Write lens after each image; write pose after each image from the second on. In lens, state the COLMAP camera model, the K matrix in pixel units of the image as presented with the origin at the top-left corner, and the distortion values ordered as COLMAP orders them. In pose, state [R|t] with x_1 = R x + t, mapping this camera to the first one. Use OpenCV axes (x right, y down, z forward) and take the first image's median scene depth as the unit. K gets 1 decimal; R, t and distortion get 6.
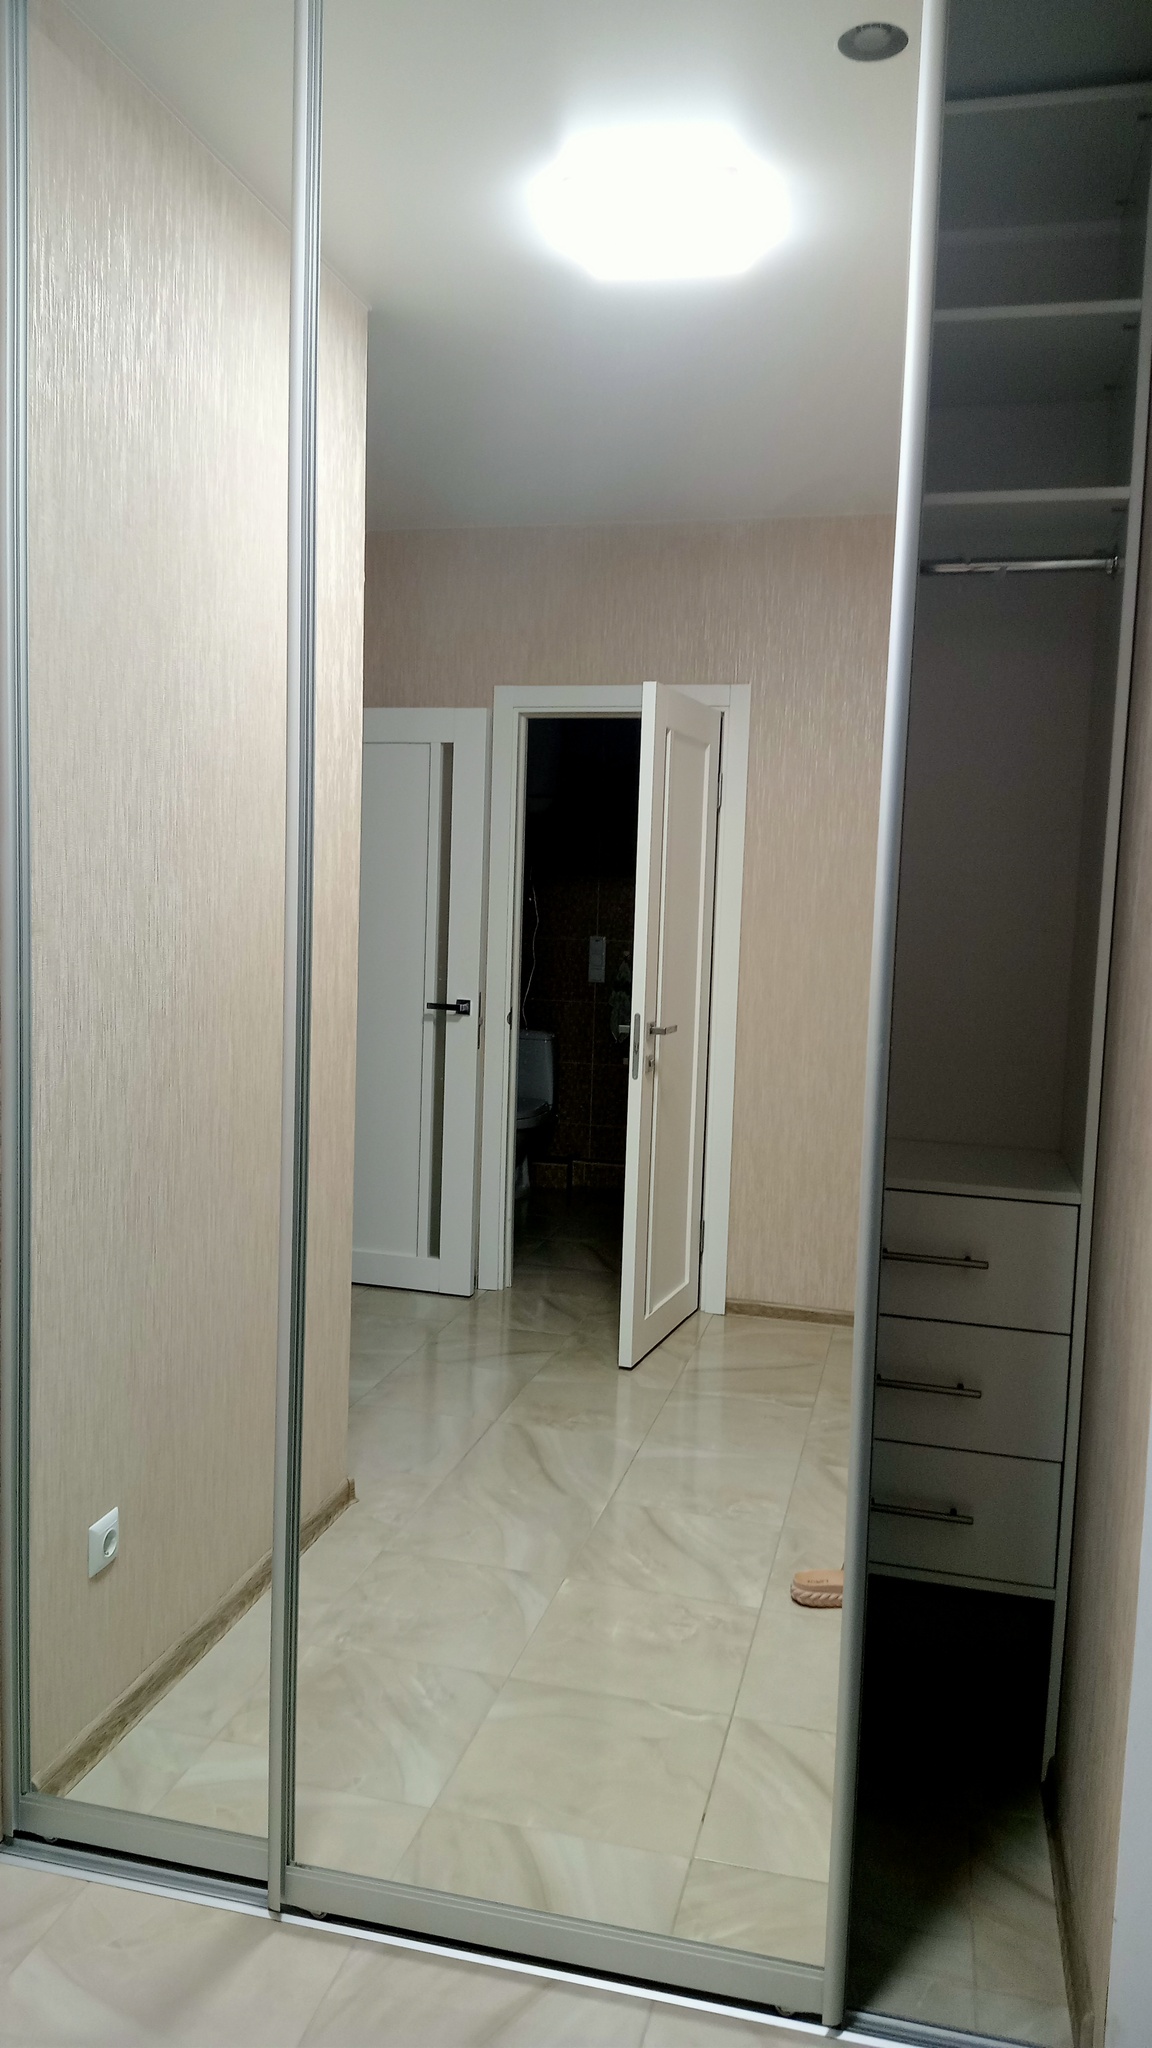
lens RADIAL K [[1460.8, 0, 576.0], [0, 1460.8, 1024.0], [0, 0, 1]] dist [0.125484, -0.218427]
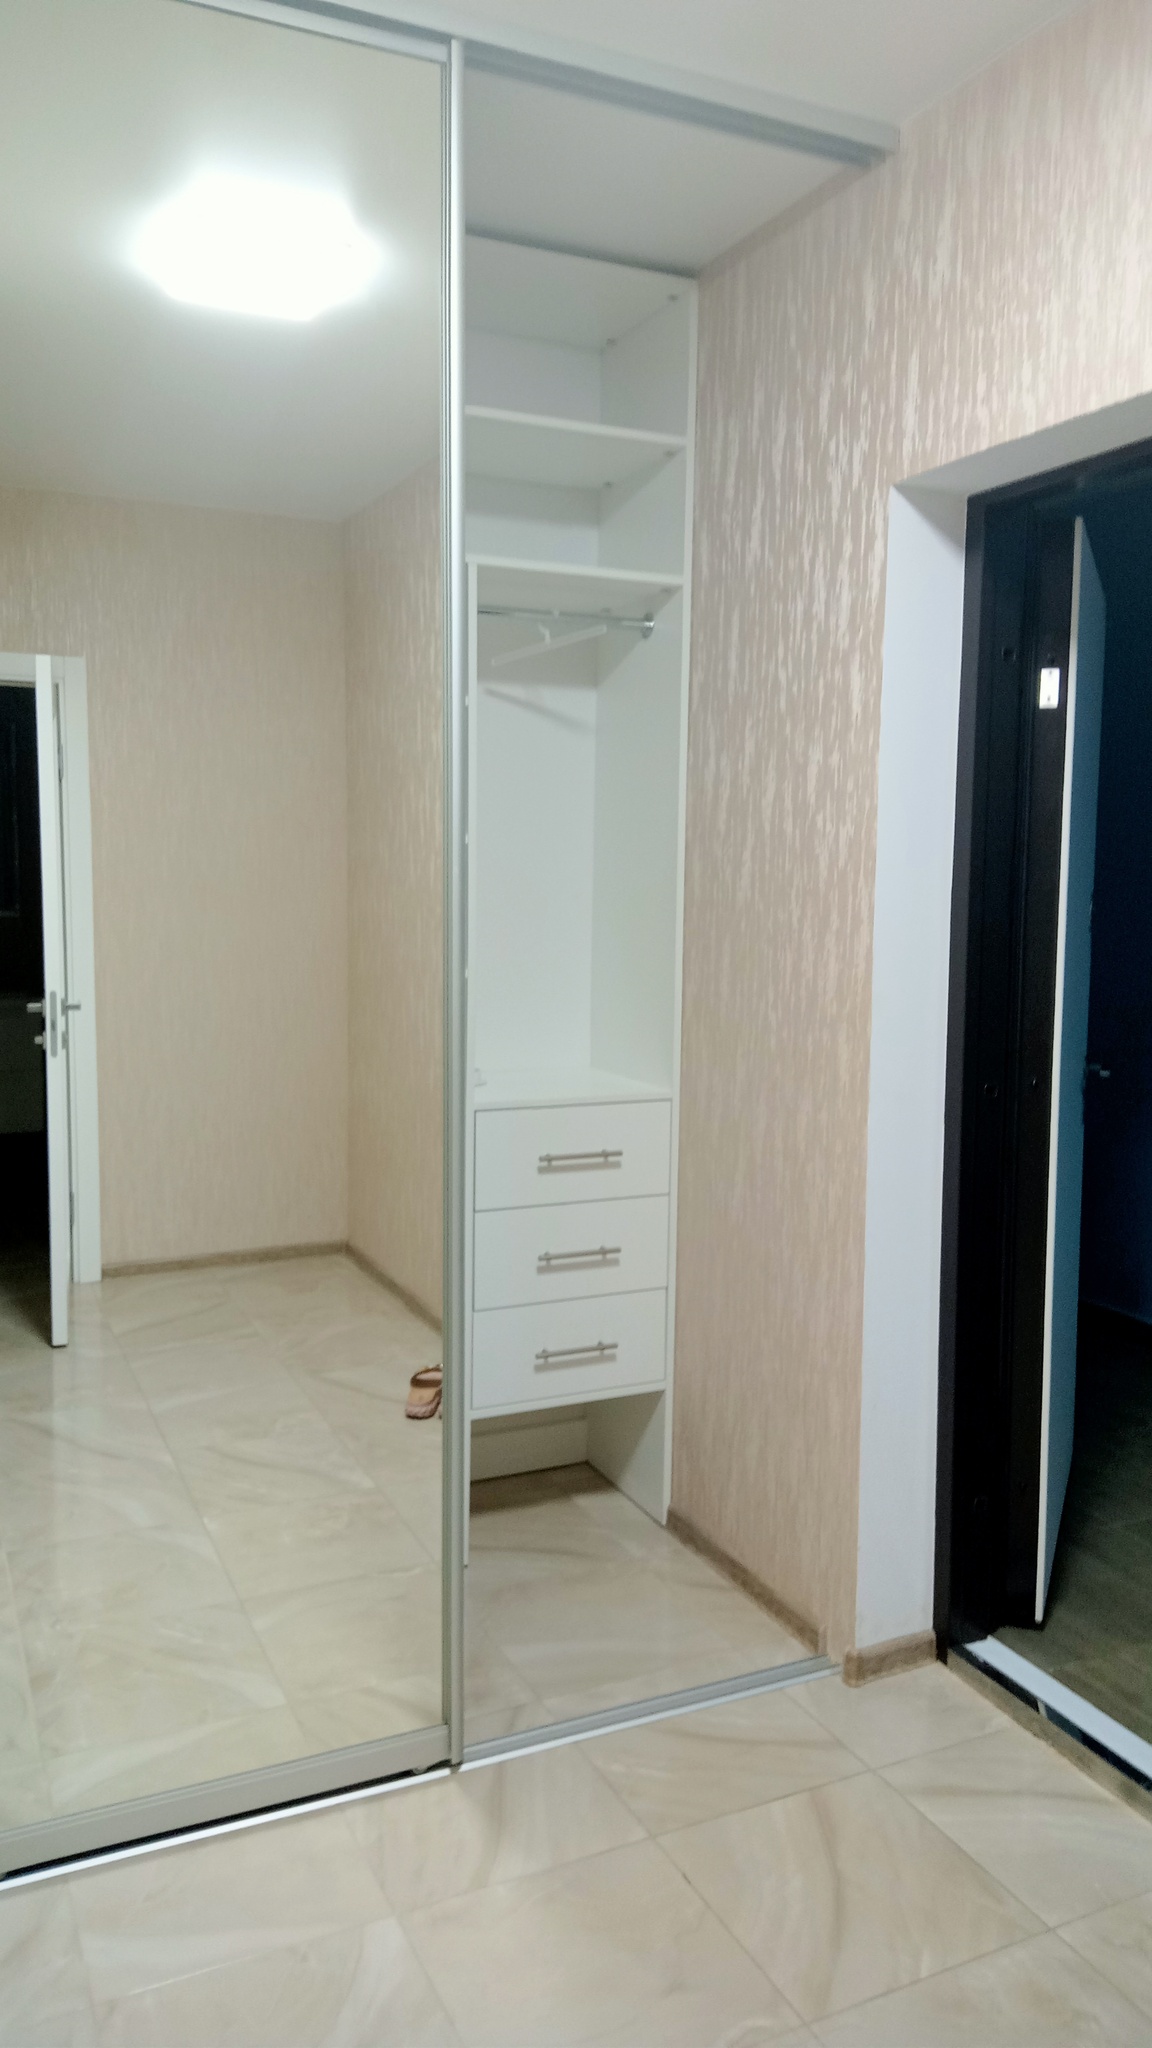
lens RADIAL K [[1460.8, 0, 576.0], [0, 1460.8, 1024.0], [0, 0, 1]] dist [0.125484, -0.218427]
pose [[0.776978, -0.088834, 0.623228, -0.319068], [0.069092, 0.996046, 0.055838, -0.016315], [-0.625724, -0.000325, 0.780044, -0.004000]]
